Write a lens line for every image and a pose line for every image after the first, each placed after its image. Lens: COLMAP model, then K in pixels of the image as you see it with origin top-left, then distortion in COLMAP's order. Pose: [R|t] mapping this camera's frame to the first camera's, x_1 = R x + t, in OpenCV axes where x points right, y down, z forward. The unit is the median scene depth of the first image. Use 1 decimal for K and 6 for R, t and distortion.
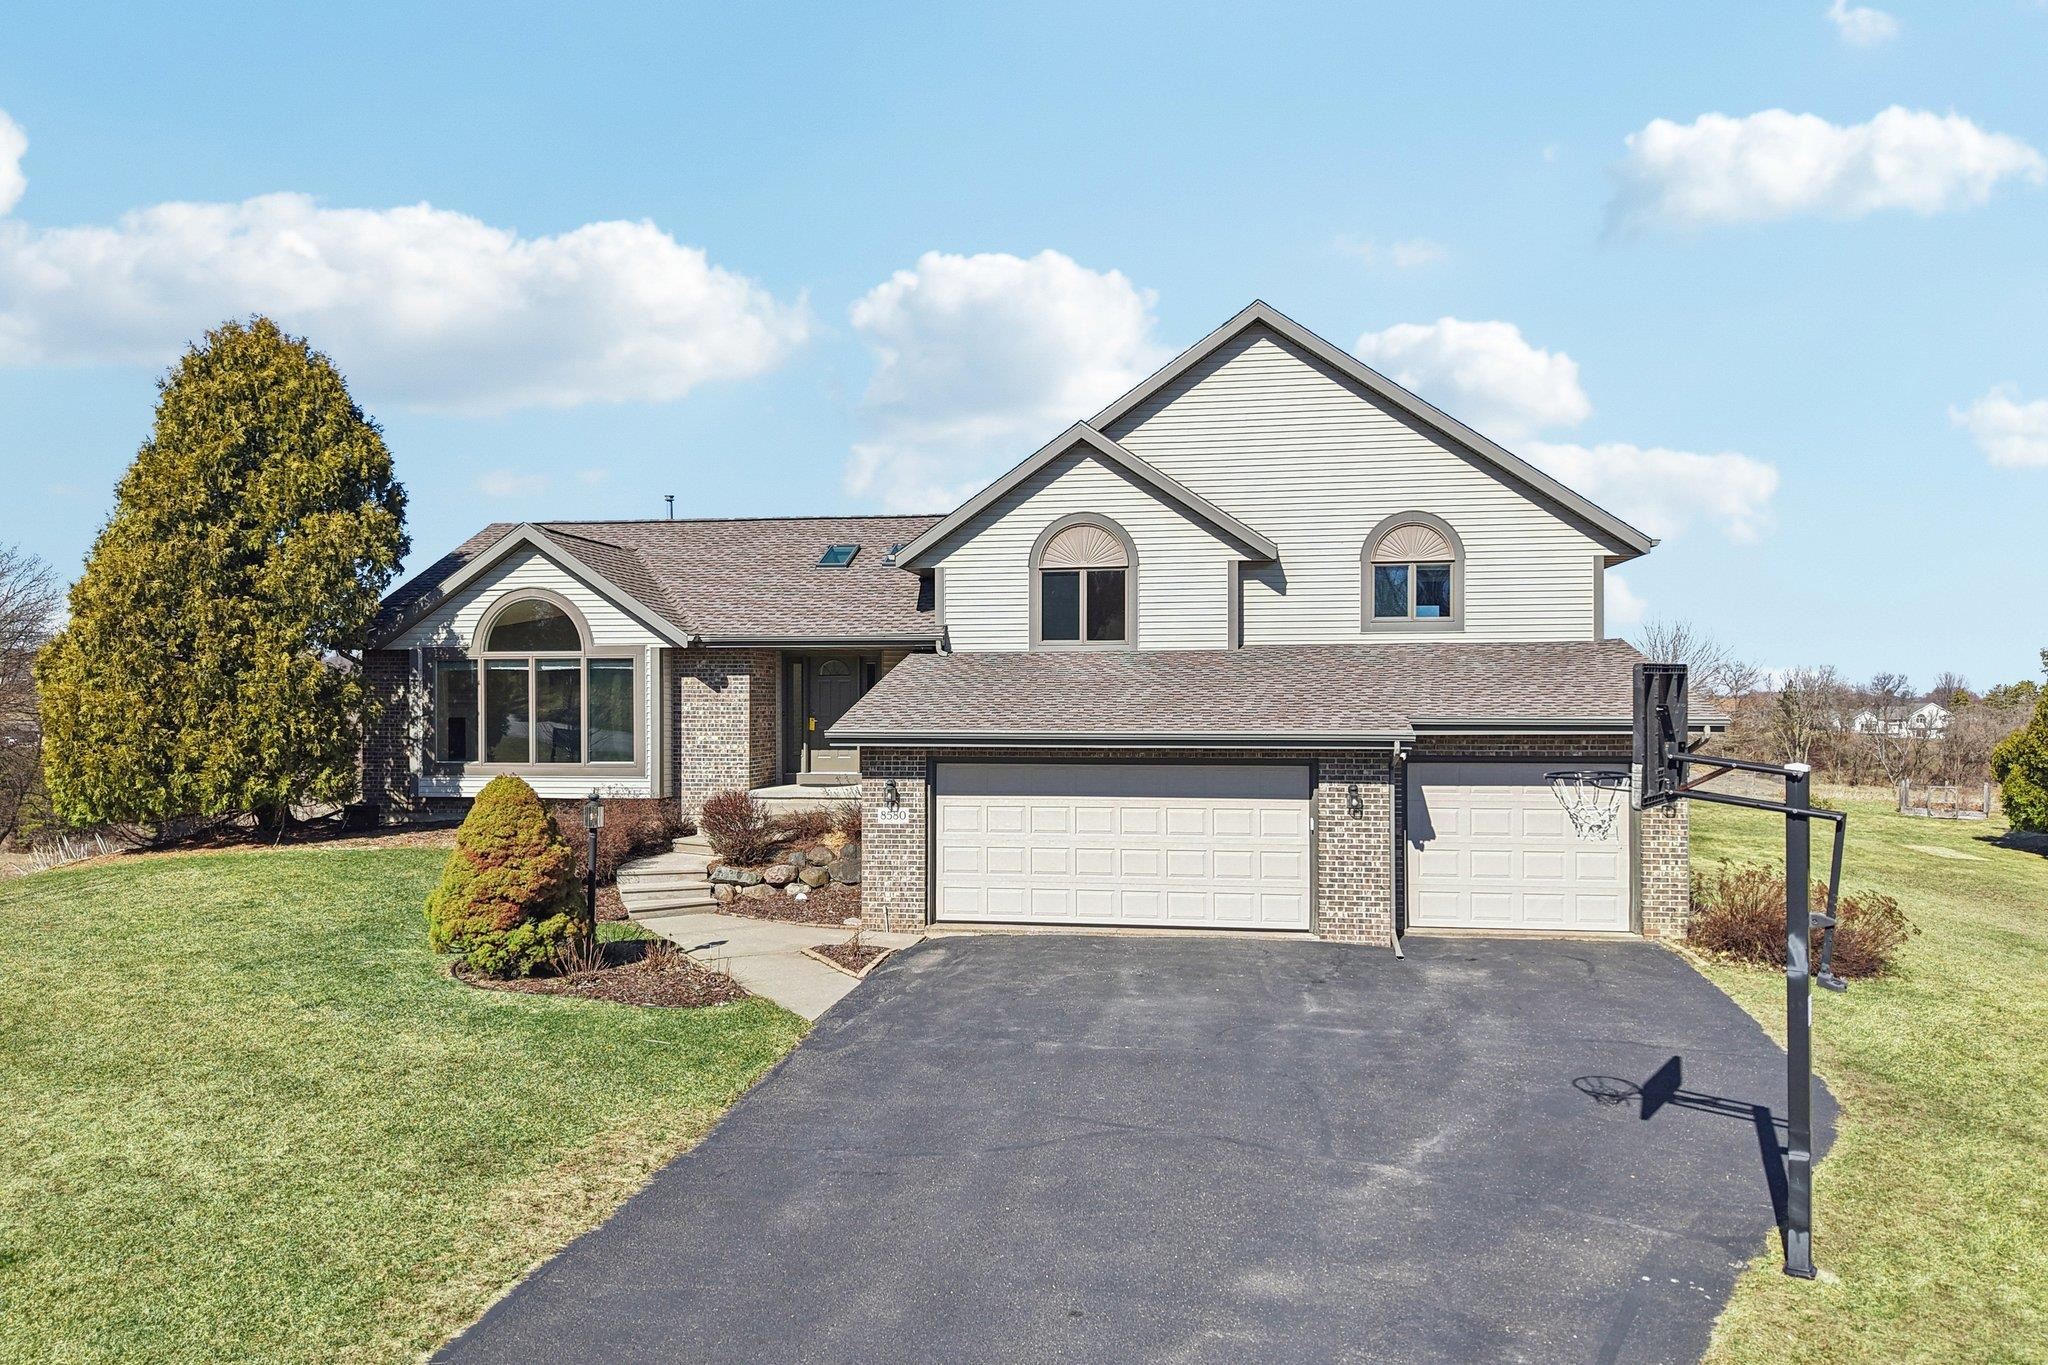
lens RADIAL K [[1403.5, 0, 1020.4], [0, 1403.5, 671.7], [0, 0, 1]] dist [-0.000837, -0.004547]
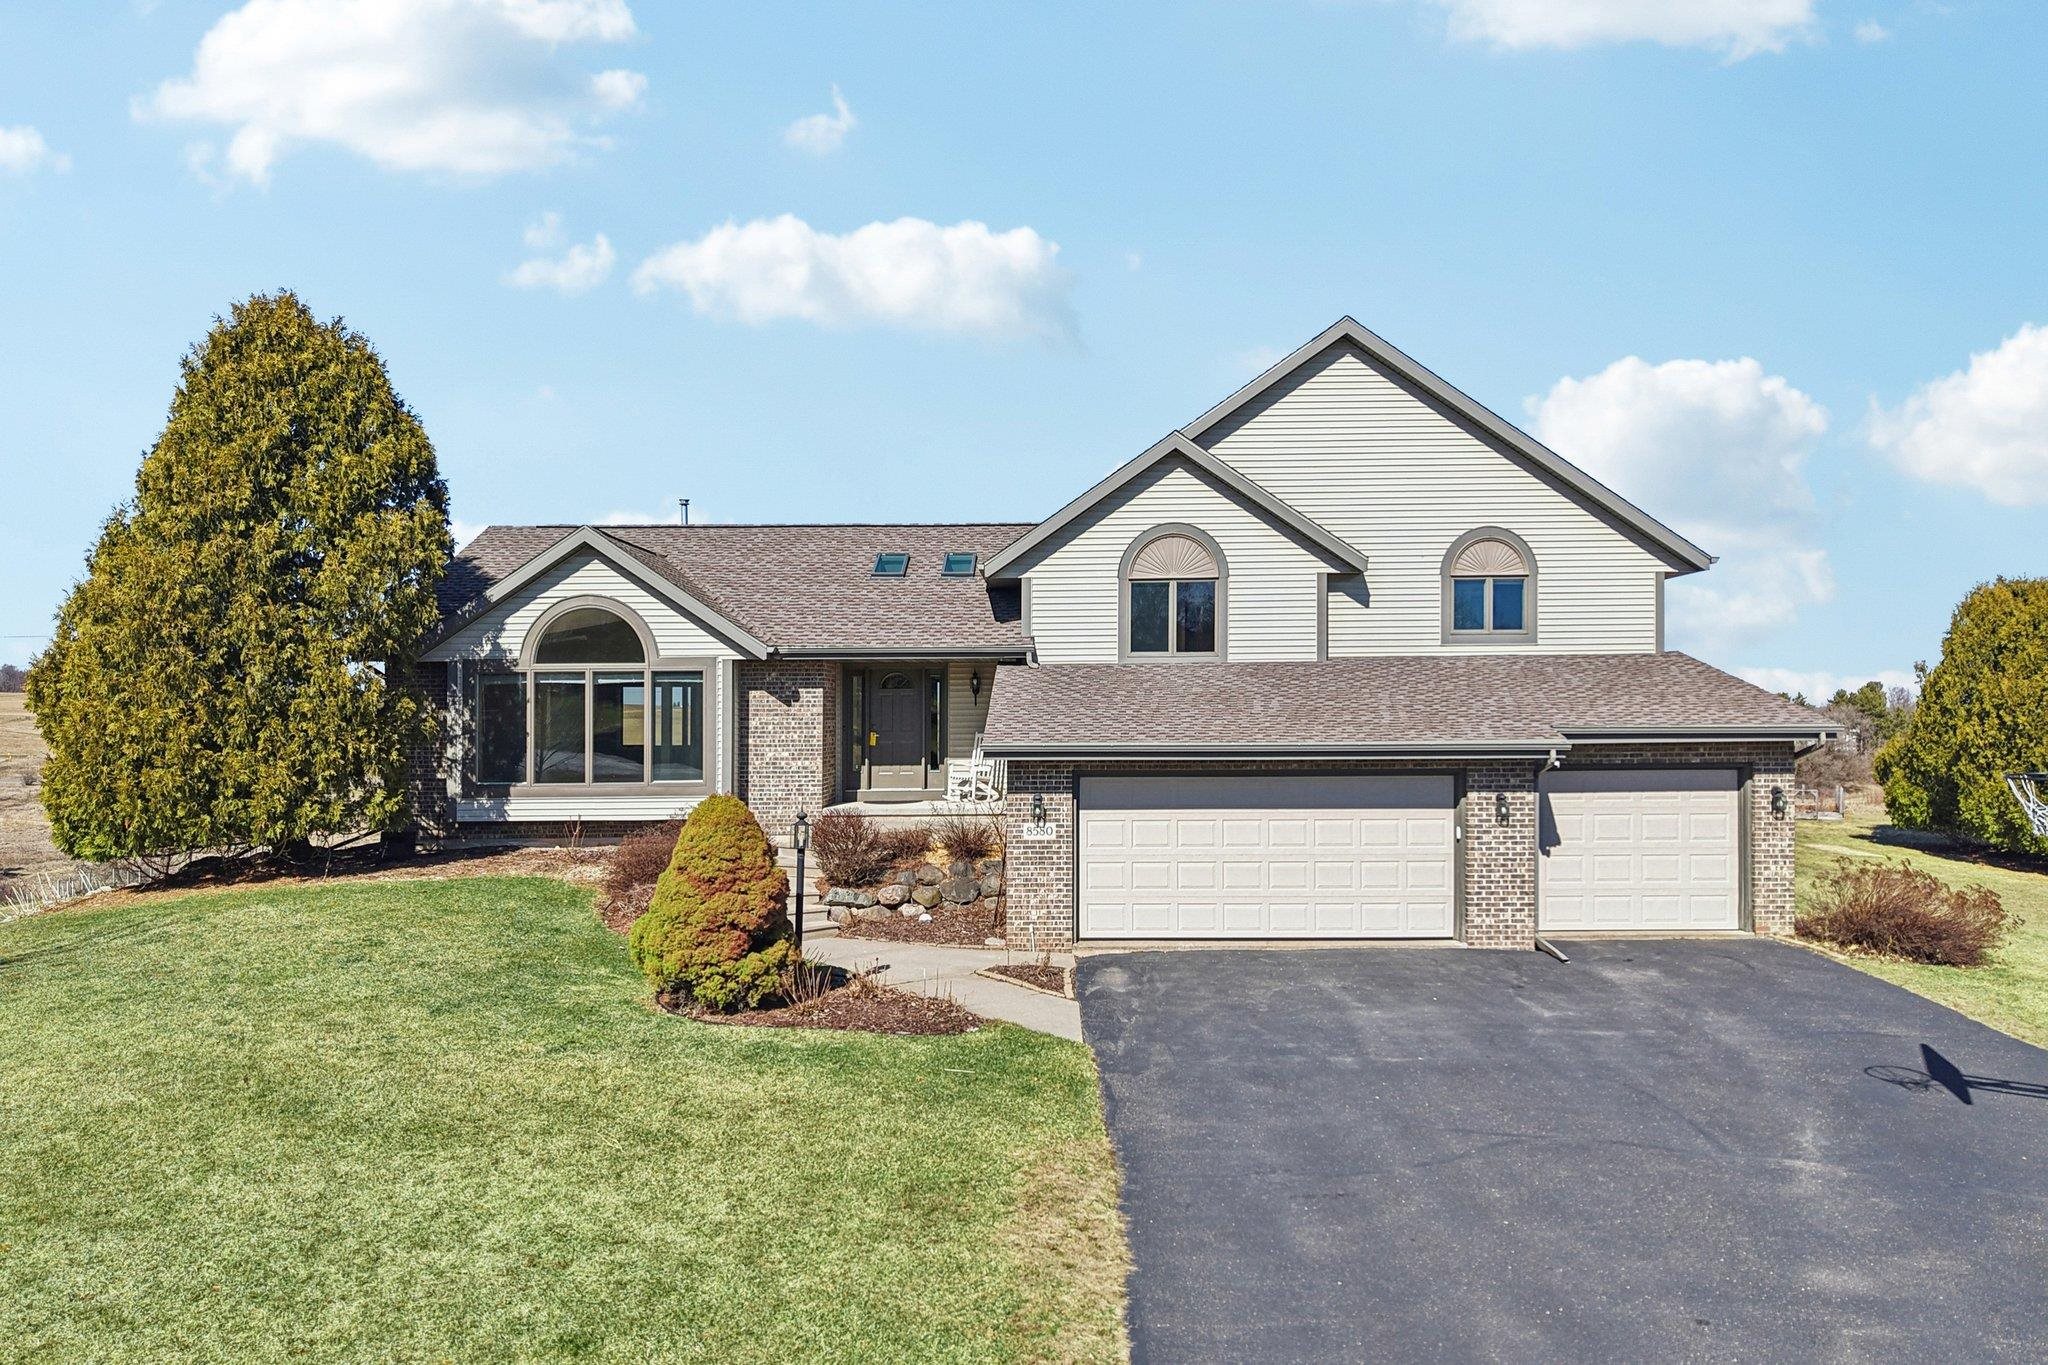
lens RADIAL K [[1413.6, 0, 1024.0], [0, 1413.6, 682.5], [0, 0, 1]] dist [0.004853, -0.006254]
pose [[0.989185, -0.002477, 0.146652, -0.226593], [0.002859, 0.999993, -0.002396, 0.001364], [-0.146645, 0.002789, 0.989185, 0.028312]]
